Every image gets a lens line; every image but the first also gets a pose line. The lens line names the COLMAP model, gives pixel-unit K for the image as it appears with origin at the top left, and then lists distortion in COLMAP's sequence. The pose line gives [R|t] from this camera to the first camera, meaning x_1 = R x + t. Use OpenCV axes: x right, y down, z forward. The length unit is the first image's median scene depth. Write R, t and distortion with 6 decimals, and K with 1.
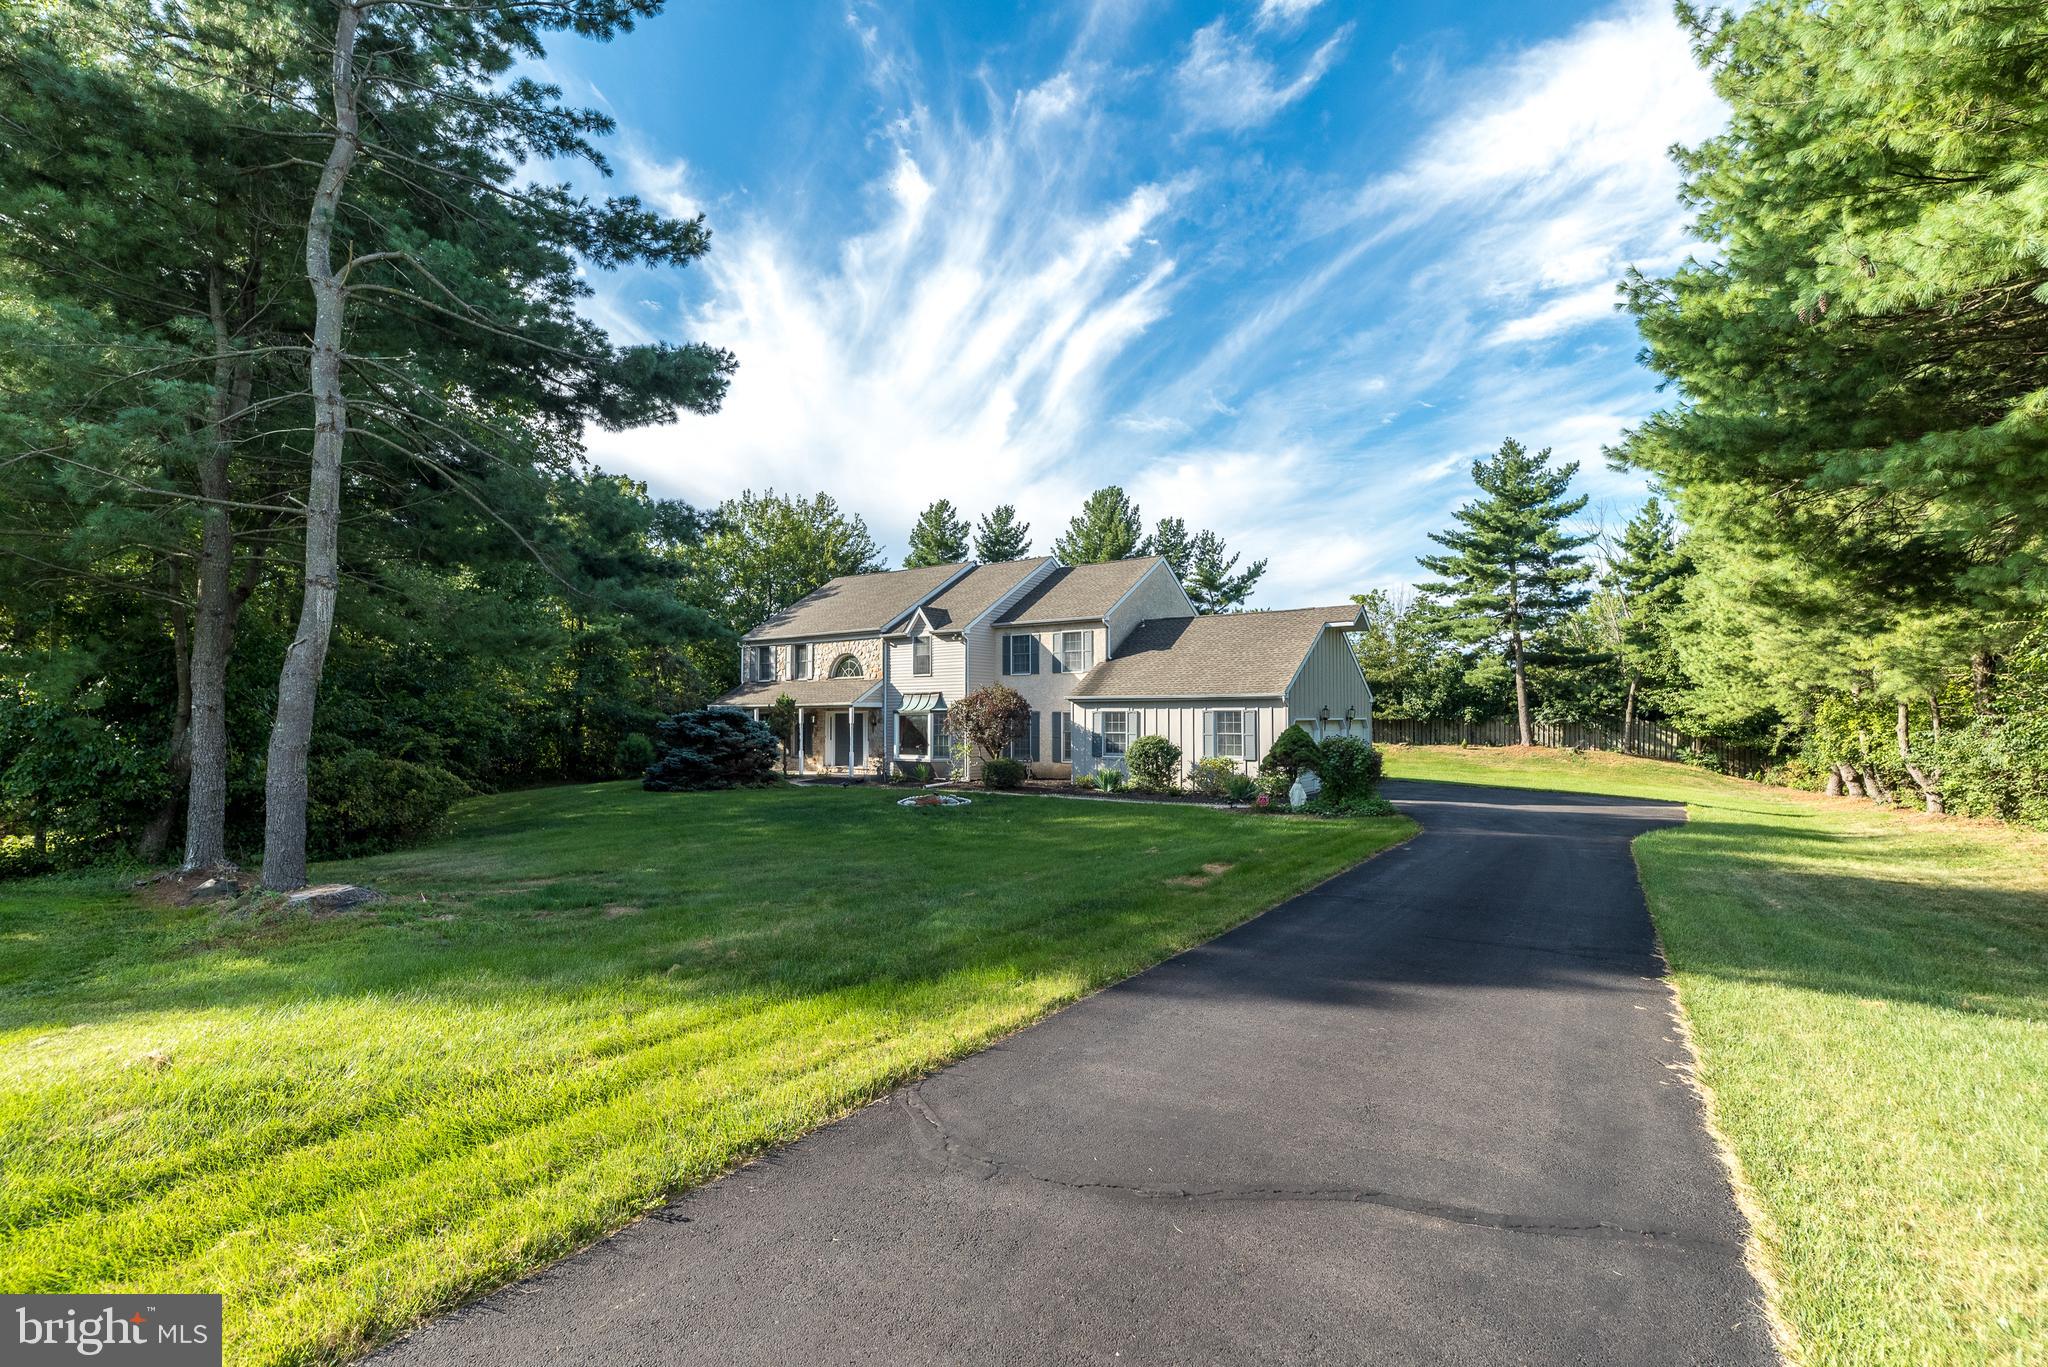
lens RADIAL K [[900.8, 0, 1023.3], [0, 900.8, 694.2], [0, 0, 1]] dist [0.001679, 0.001159]
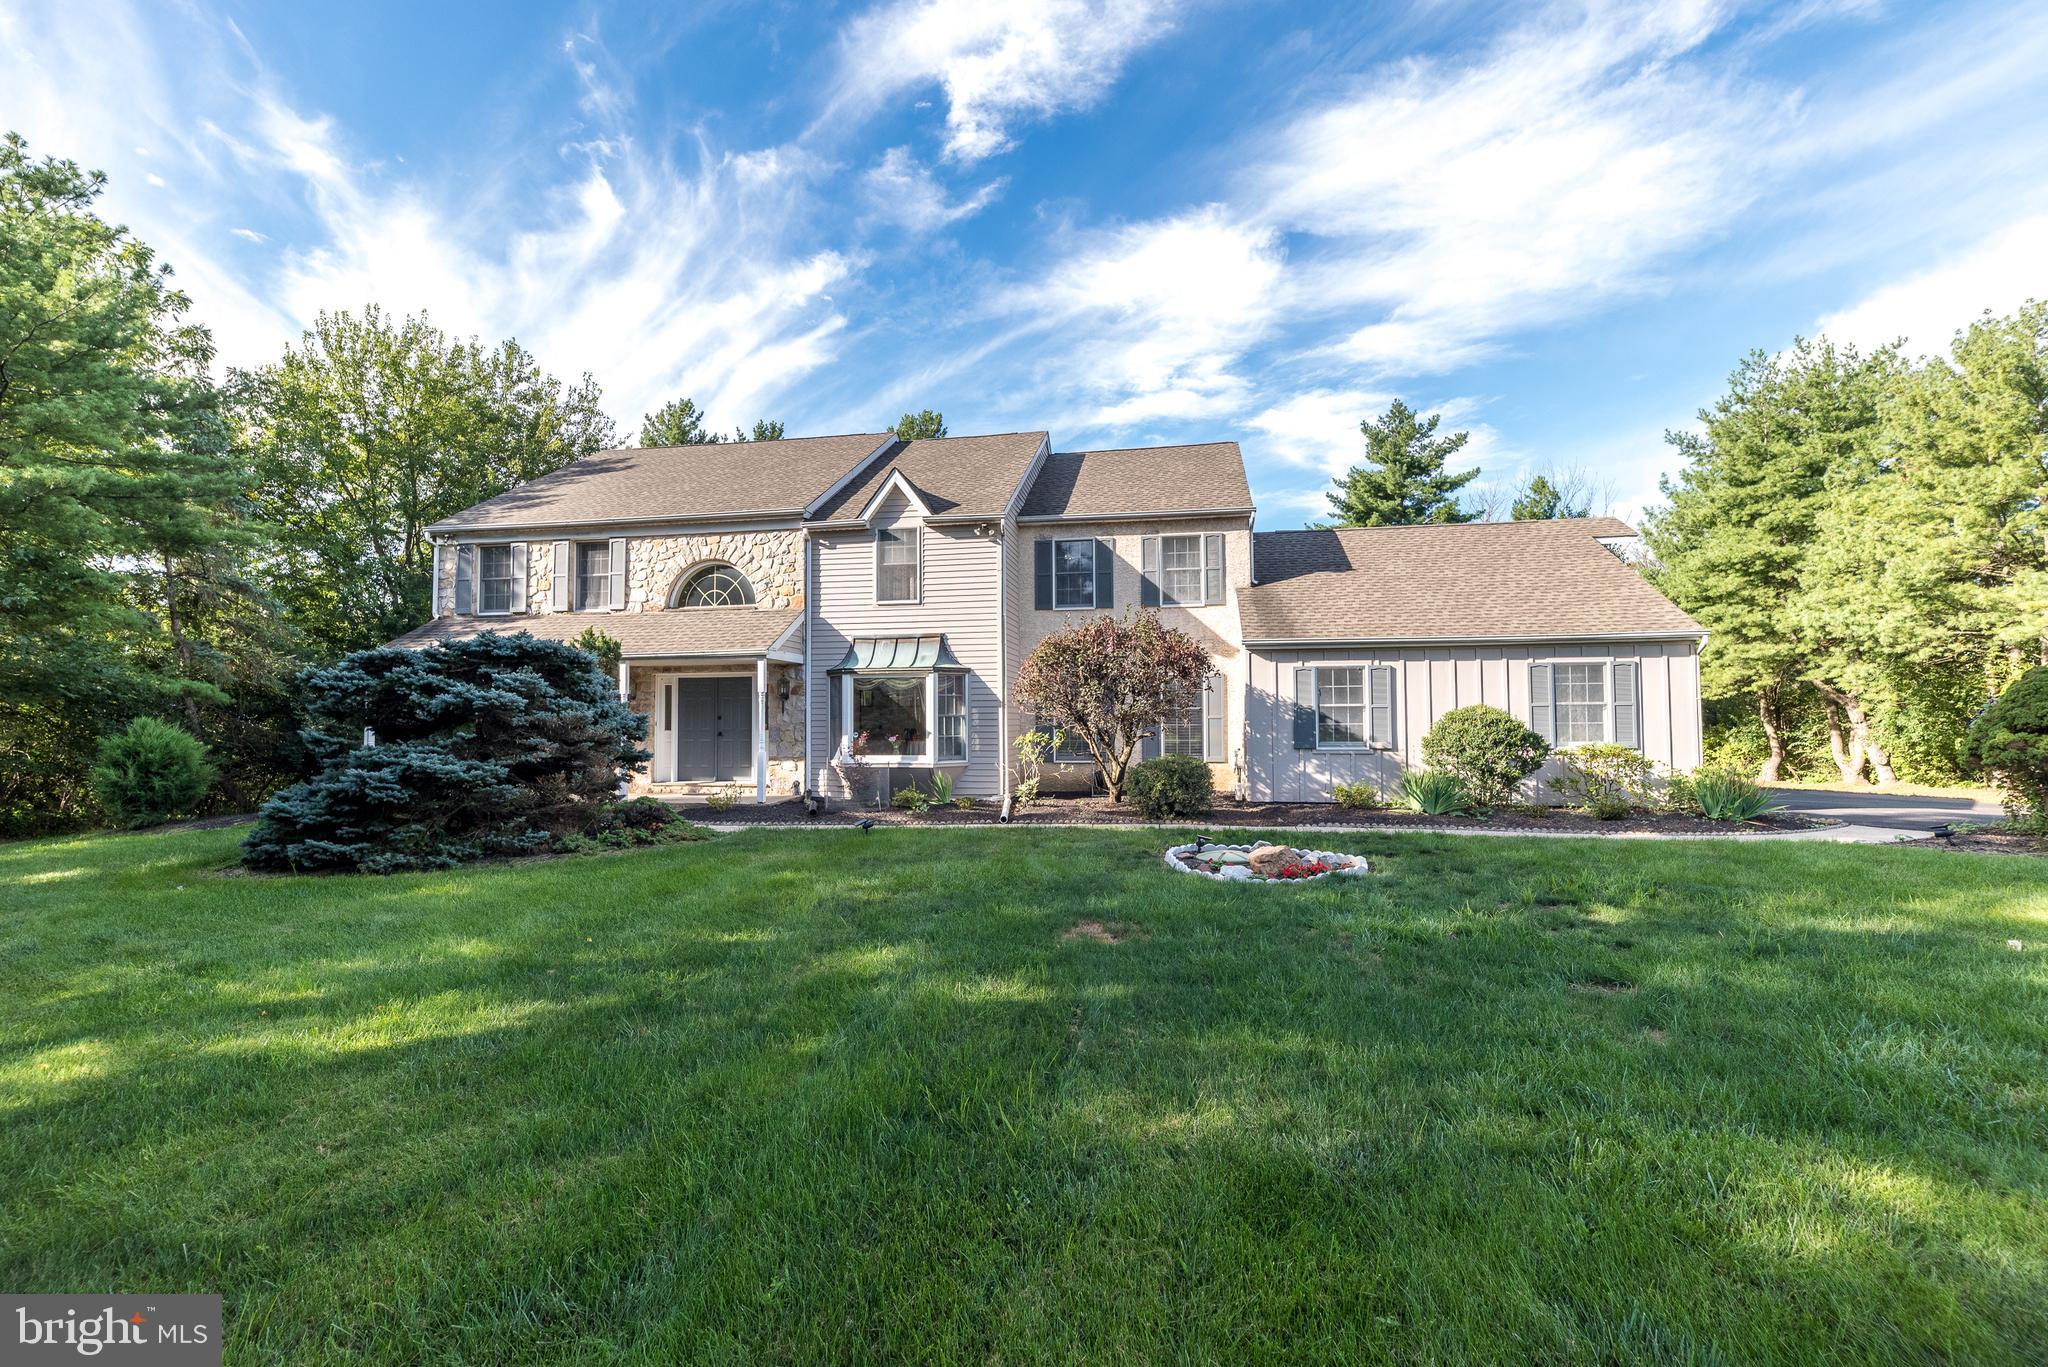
lens RADIAL K [[900.8, 0, 1032.4], [0, 900.8, 702.6], [0, 0, 1]] dist [0.001679, 0.001159]
pose [[0.904698, 0.006831, 0.425998, -0.263574], [-0.007163, 0.999974, -0.000824, 0.036883], [-0.425993, -0.002305, 0.904724, 0.488071]]
